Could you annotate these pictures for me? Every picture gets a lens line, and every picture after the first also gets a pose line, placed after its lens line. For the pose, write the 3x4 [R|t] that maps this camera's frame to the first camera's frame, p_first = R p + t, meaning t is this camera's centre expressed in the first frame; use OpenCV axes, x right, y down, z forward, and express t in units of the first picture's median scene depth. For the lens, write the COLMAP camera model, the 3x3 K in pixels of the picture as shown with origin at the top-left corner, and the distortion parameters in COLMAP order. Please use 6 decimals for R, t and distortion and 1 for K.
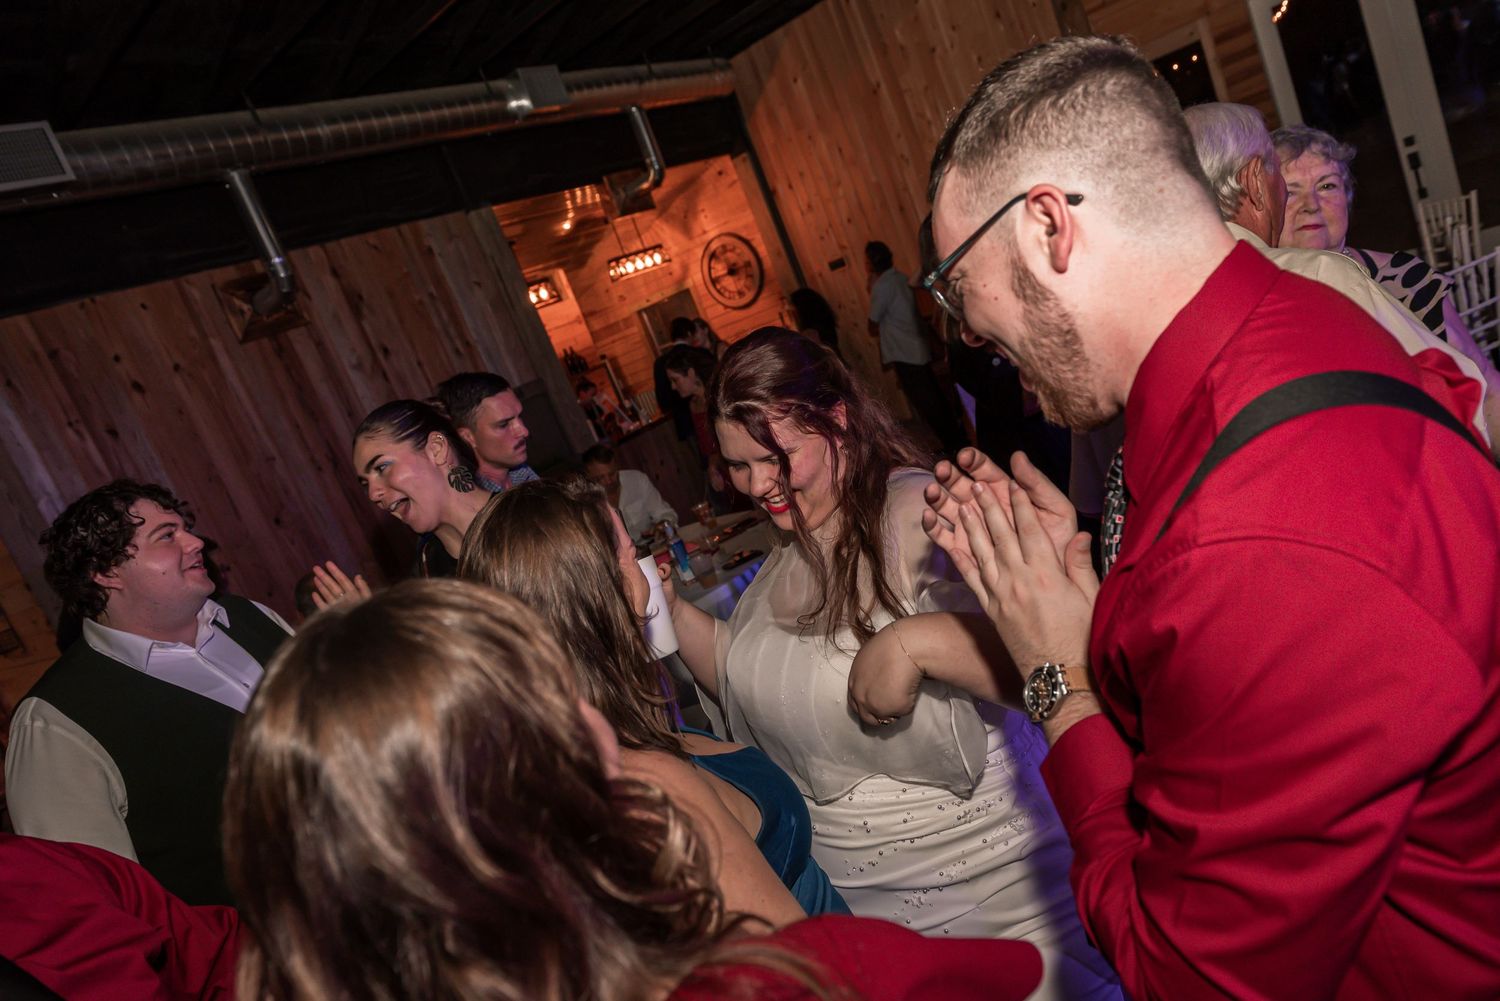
lens RADIAL K [[1013.0, 0, 750.1], [0, 1013.0, 498.6], [0, 0, 1]] dist [-0.002527, -0.013447]
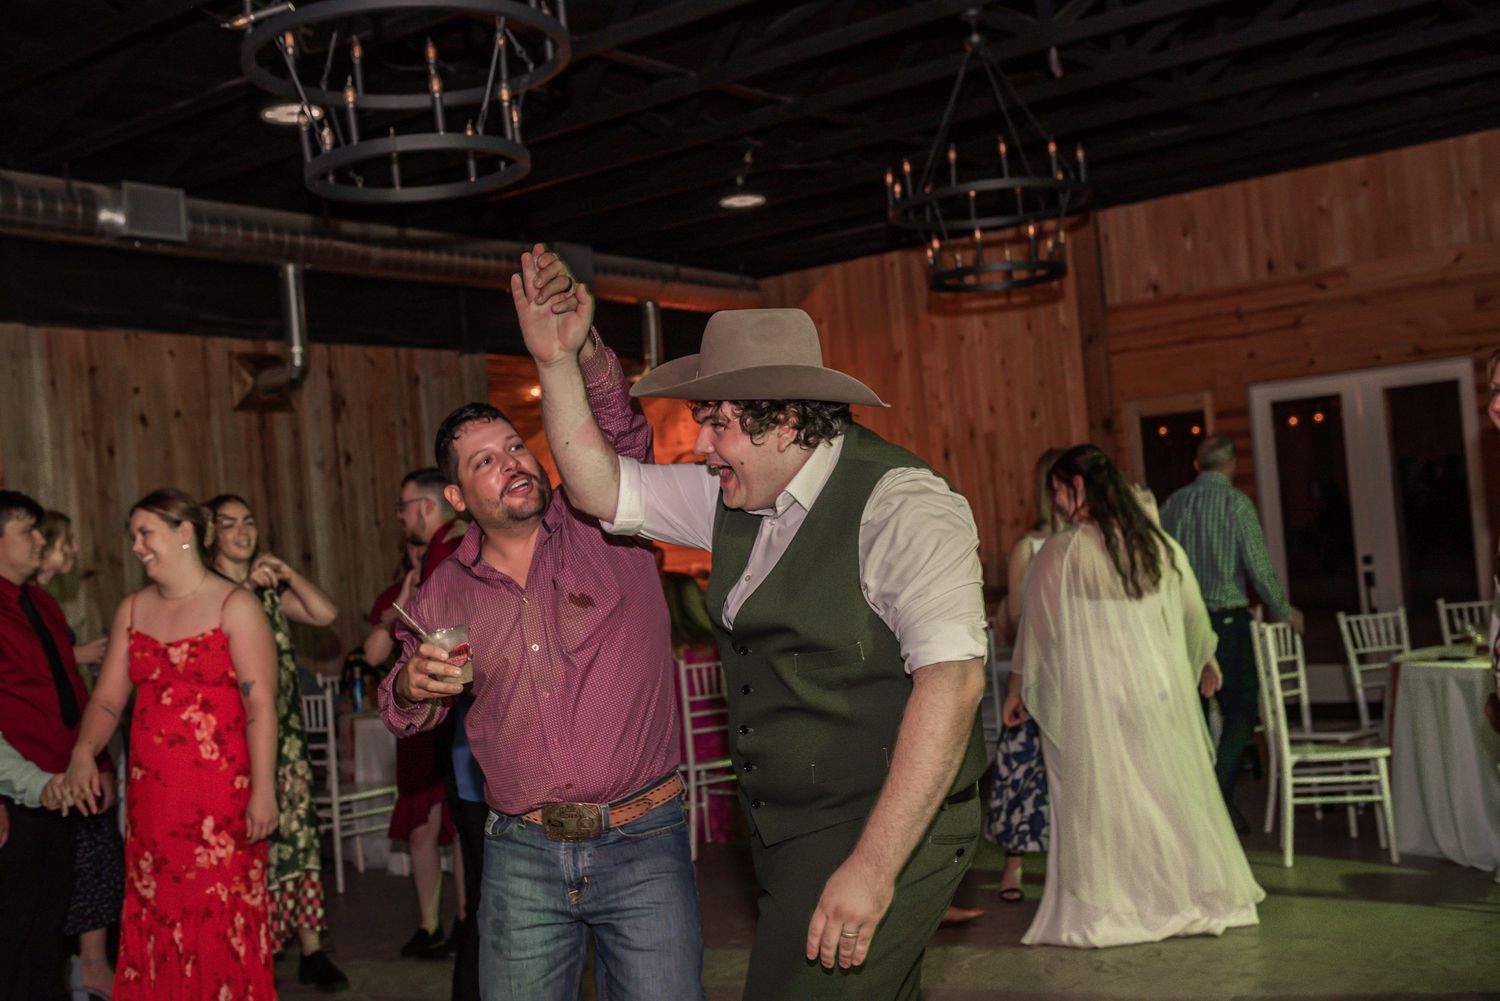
lens RADIAL K [[1631.6, 0, 749.9], [0, 1631.6, 498.6], [0, 0, 1]] dist [-0.013858, 0.000000]
pose [[0.956416, 0.291445, 0.018103, 0.003500], [-0.278800, 0.929836, -0.240156, 0.164544], [-0.086825, 0.224642, 0.970566, -0.581624]]
